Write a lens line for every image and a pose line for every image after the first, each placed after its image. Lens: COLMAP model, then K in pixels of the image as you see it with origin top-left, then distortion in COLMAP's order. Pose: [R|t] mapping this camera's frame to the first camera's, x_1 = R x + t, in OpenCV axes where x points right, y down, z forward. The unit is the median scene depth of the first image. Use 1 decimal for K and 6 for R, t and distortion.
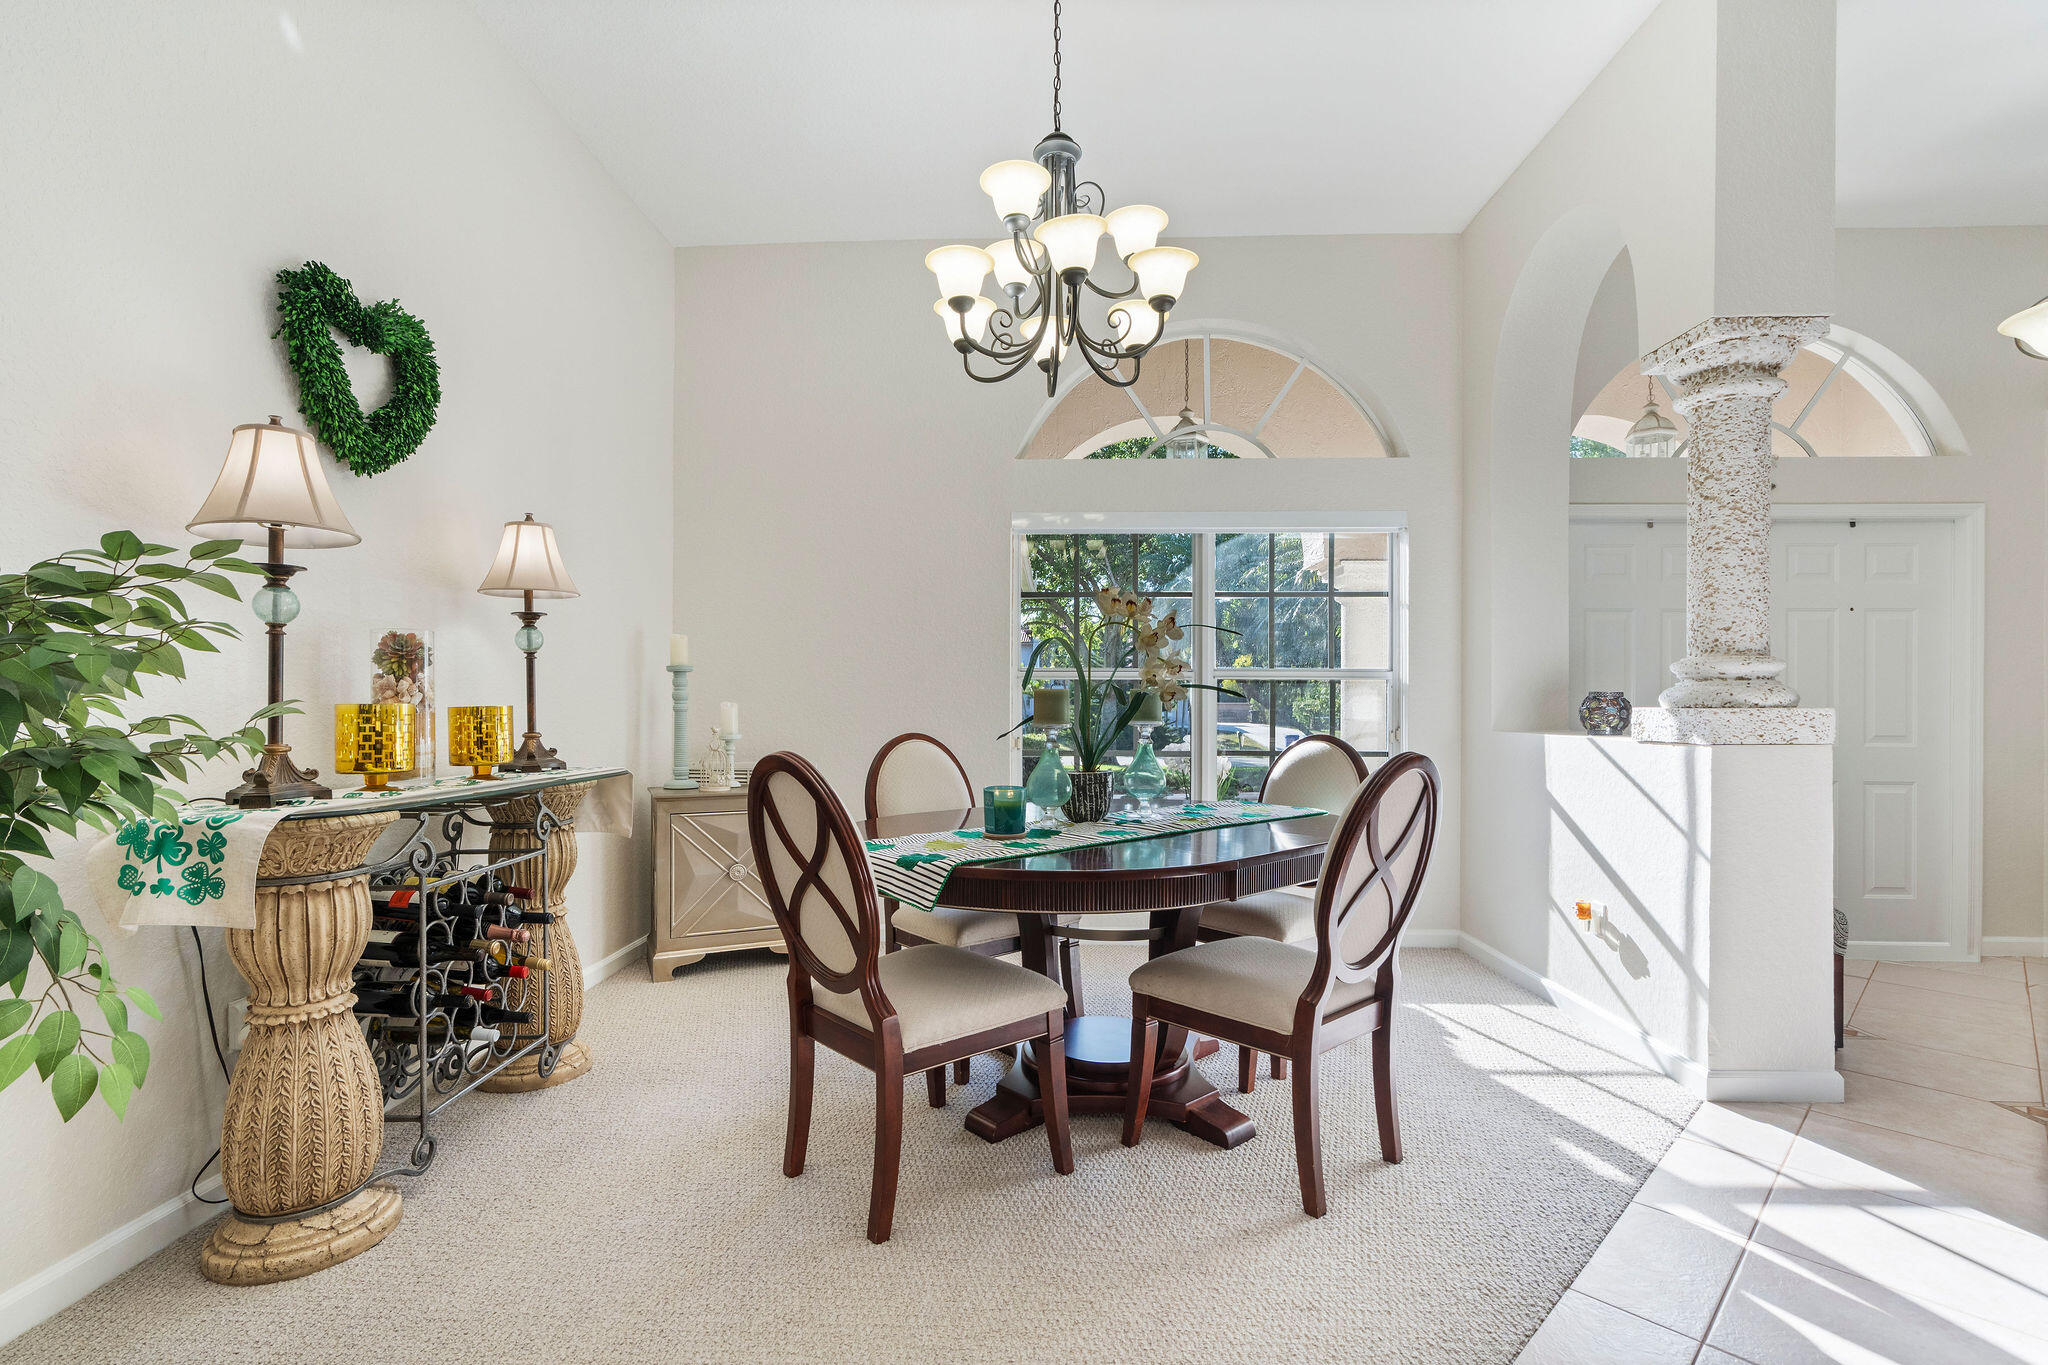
lens RADIAL K [[919.4, 0, 1025.0], [0, 919.4, 700.9], [0, 0, 1]] dist [-0.004051, -0.000116]
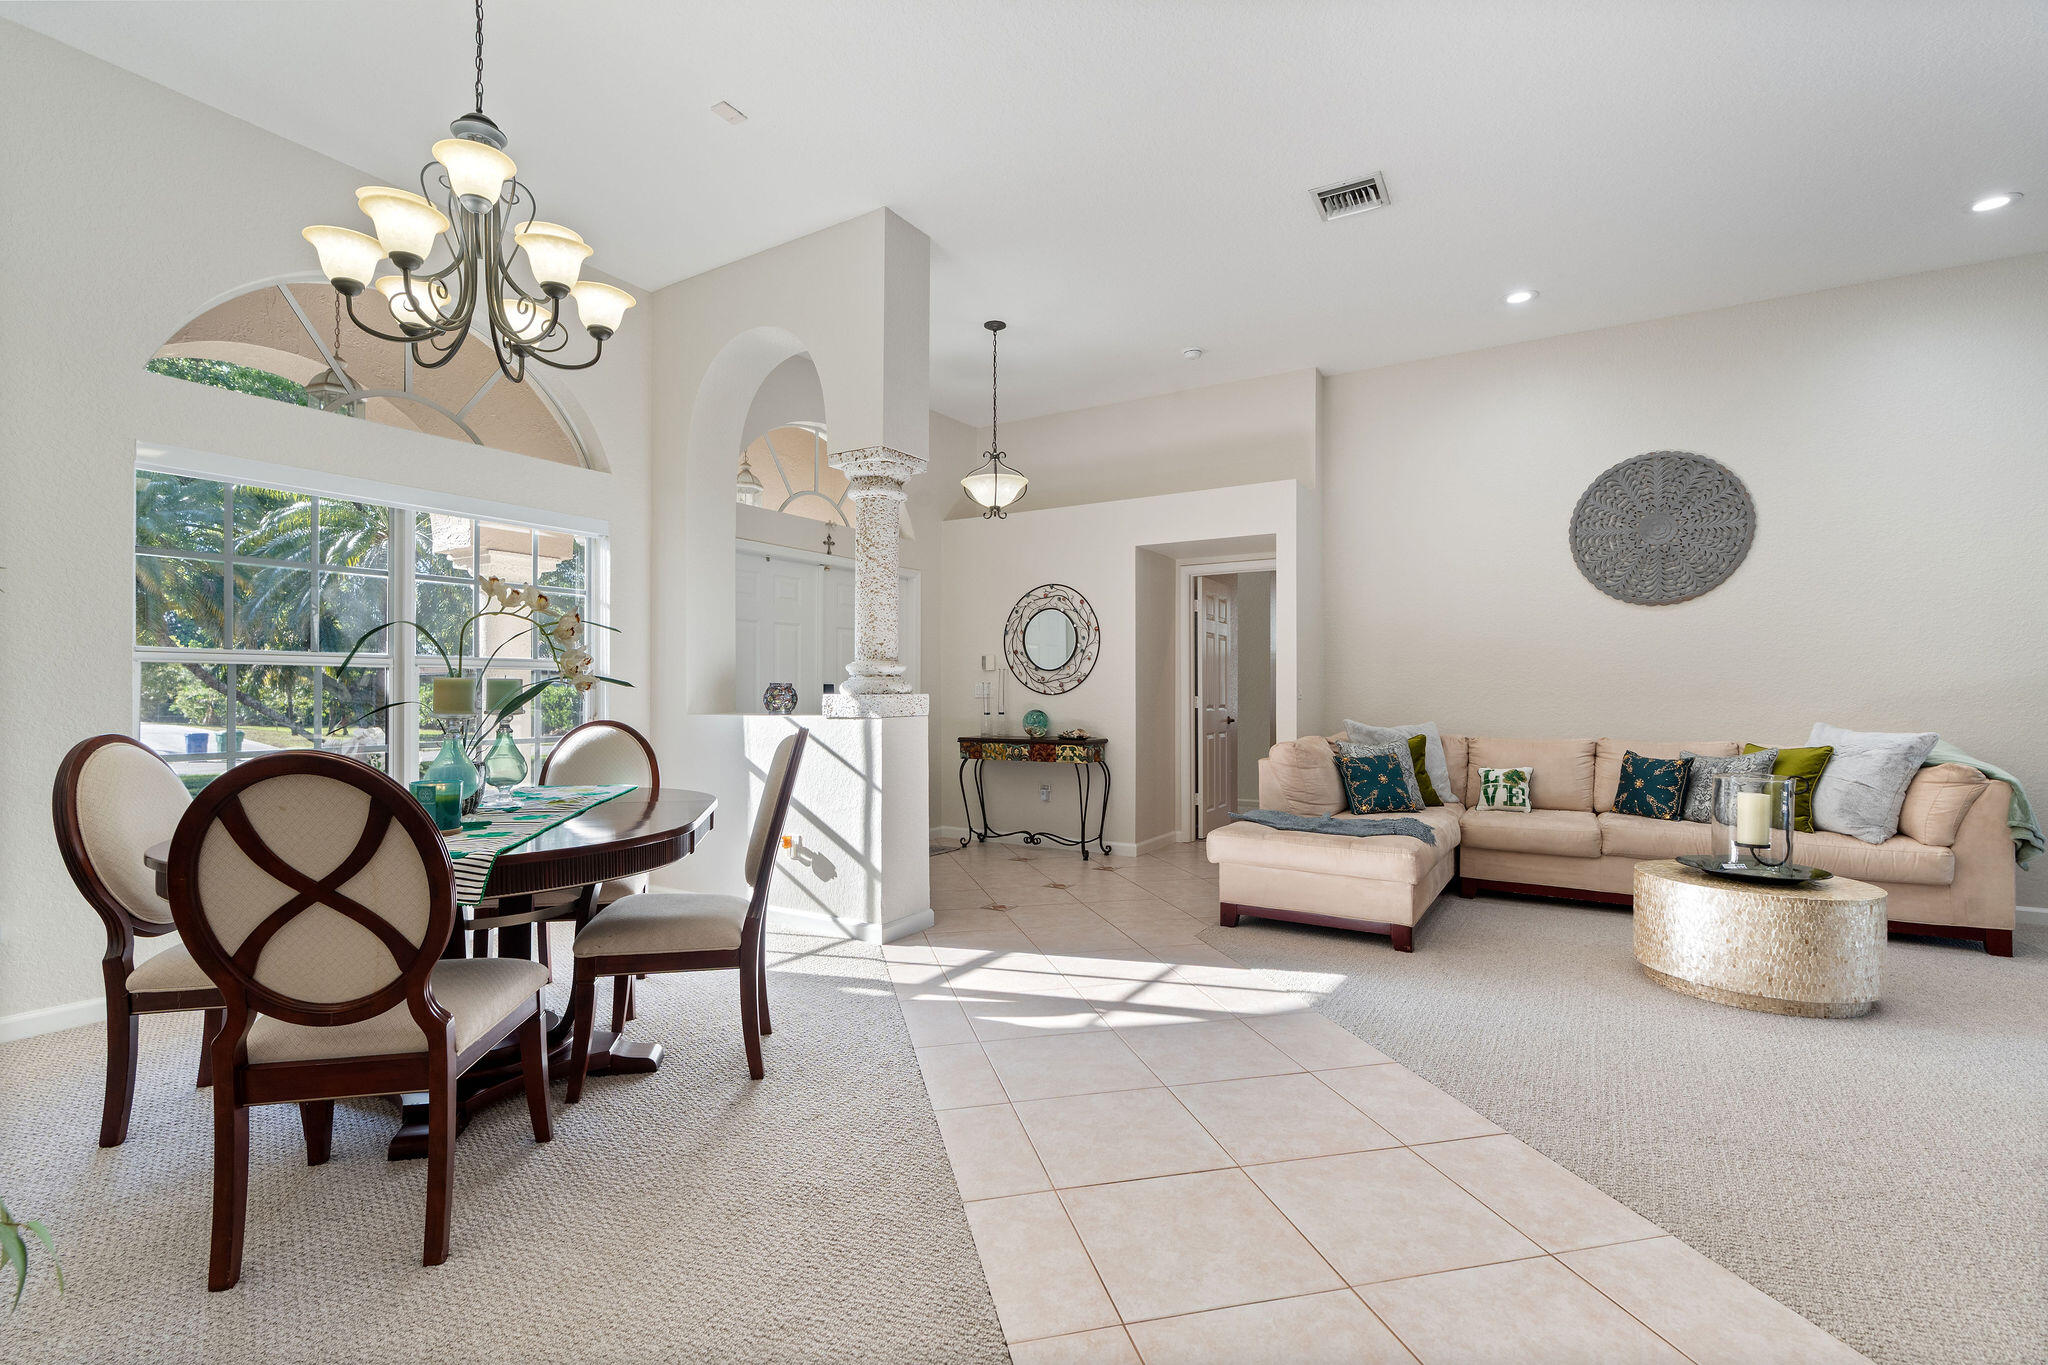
lens RADIAL K [[918.2, 0, 1011.7], [0, 918.2, 684.6], [0, 0, 1]] dist [-0.001363, 0.000324]
pose [[0.507340, 0.002906, 0.861741, -0.483230], [0.001338, 0.999990, -0.004160, -0.001867], [-0.861745, 0.003264, 0.507331, 0.009908]]
